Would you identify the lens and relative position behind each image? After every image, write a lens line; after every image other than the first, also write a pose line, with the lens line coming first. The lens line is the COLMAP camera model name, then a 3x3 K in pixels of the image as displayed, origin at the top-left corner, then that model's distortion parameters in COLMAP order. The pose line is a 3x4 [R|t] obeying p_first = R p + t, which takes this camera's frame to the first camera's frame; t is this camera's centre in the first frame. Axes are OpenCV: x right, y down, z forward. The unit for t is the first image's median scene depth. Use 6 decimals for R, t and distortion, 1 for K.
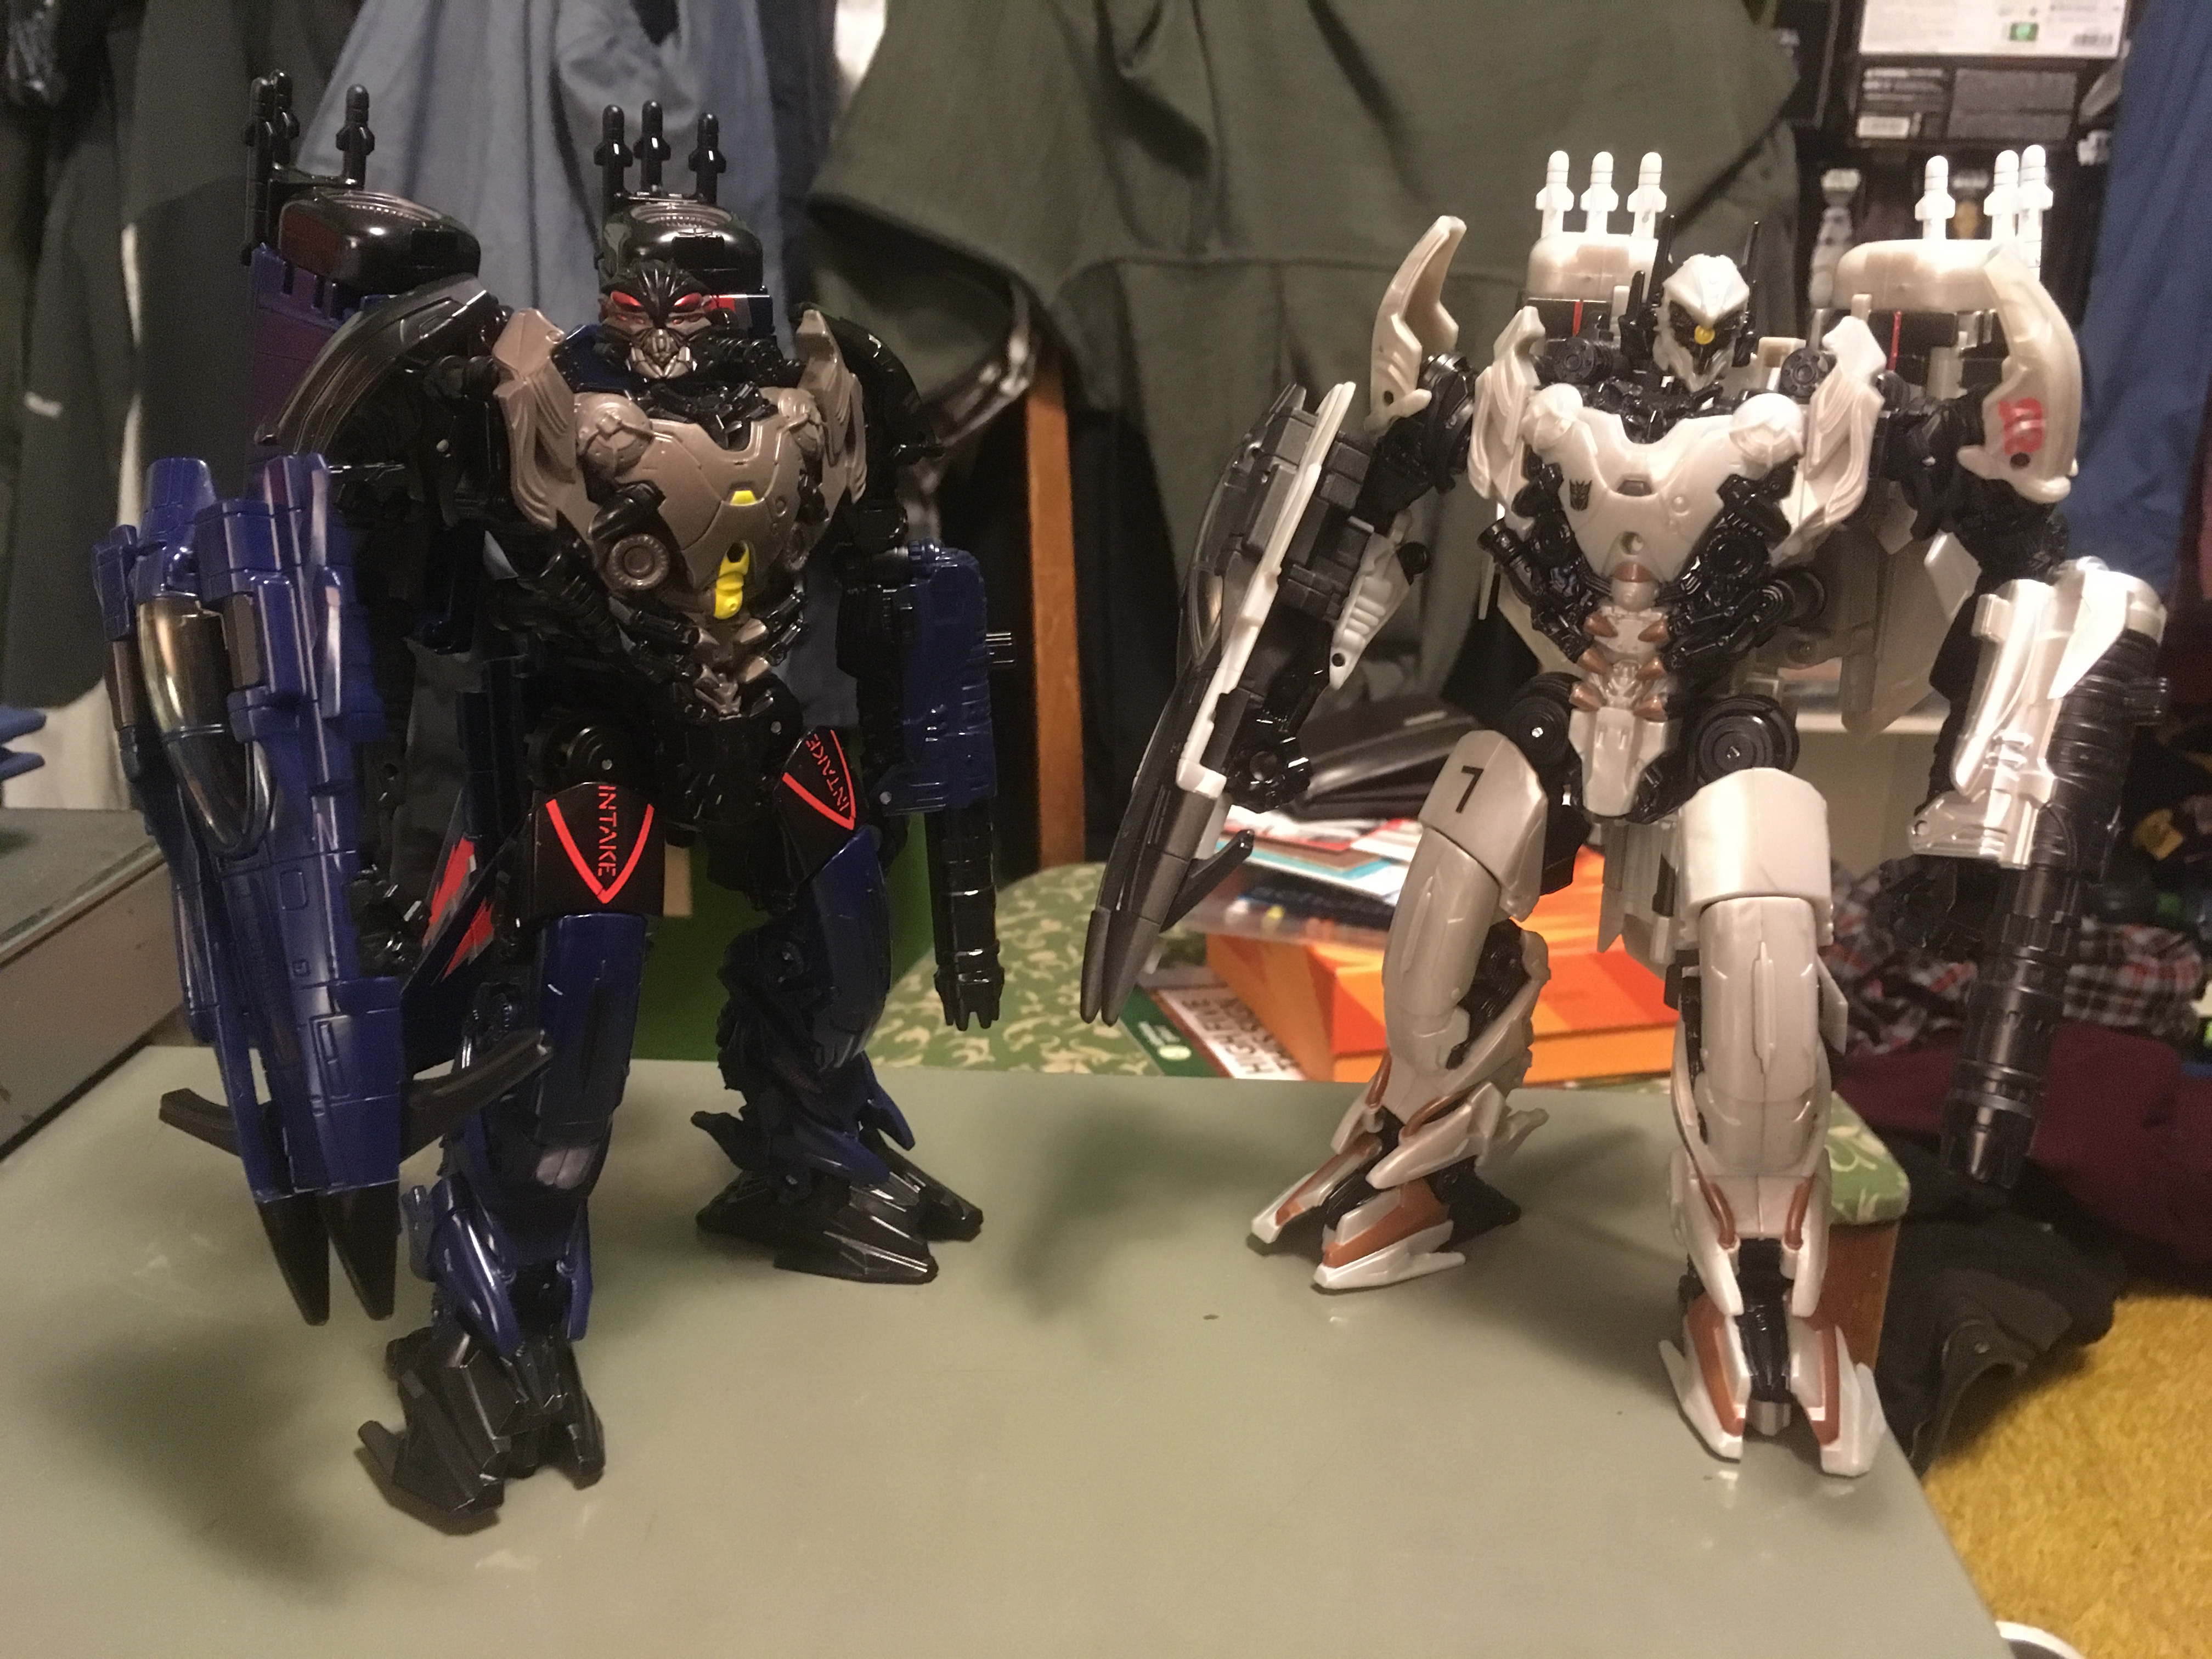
lens RADIAL K [[1906.5, 0, 1119.5], [0, 1906.5, 818.5], [0, 0, 1]] dist [0.042799, -0.045721]
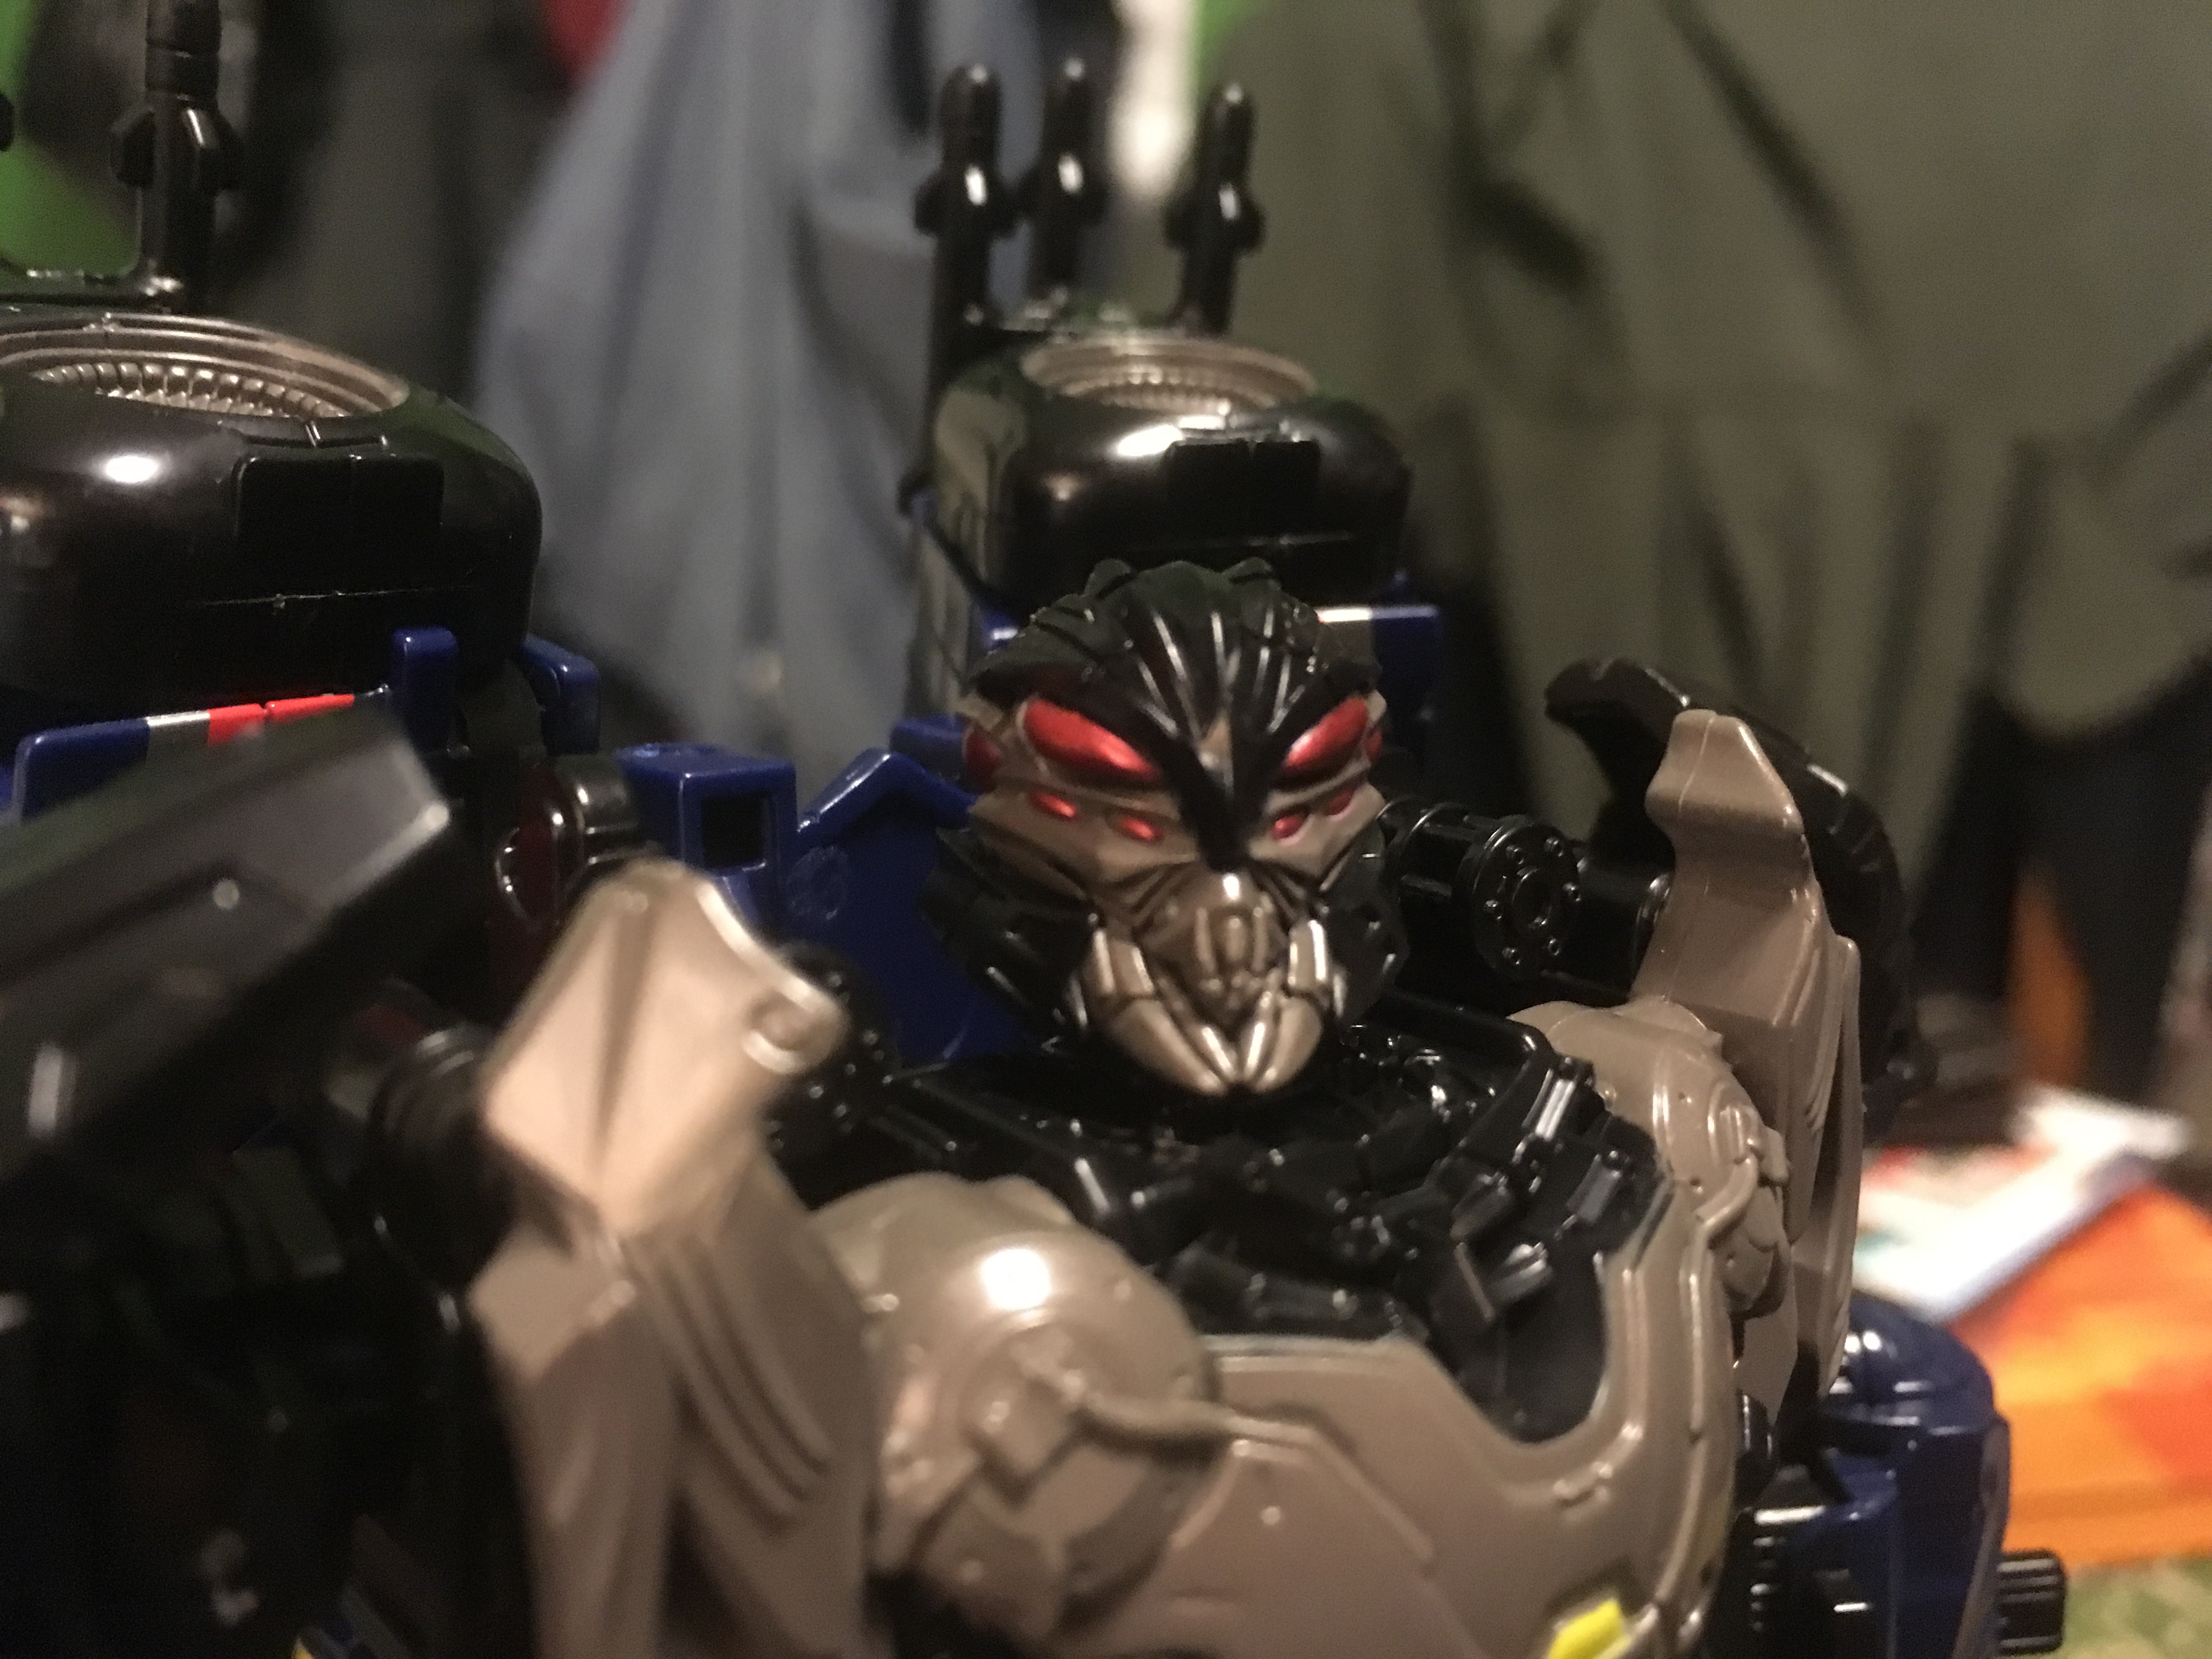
lens RADIAL K [[1906.5, 0, 1098.9], [0, 1906.5, 836.2], [0, 0, 1]] dist [0.042799, -0.045721]
pose [[0.992712, 0.015792, -0.119470, -0.225429], [-0.022248, 0.998352, -0.052895, -0.244710], [0.118438, 0.055168, 0.991428, 0.761717]]
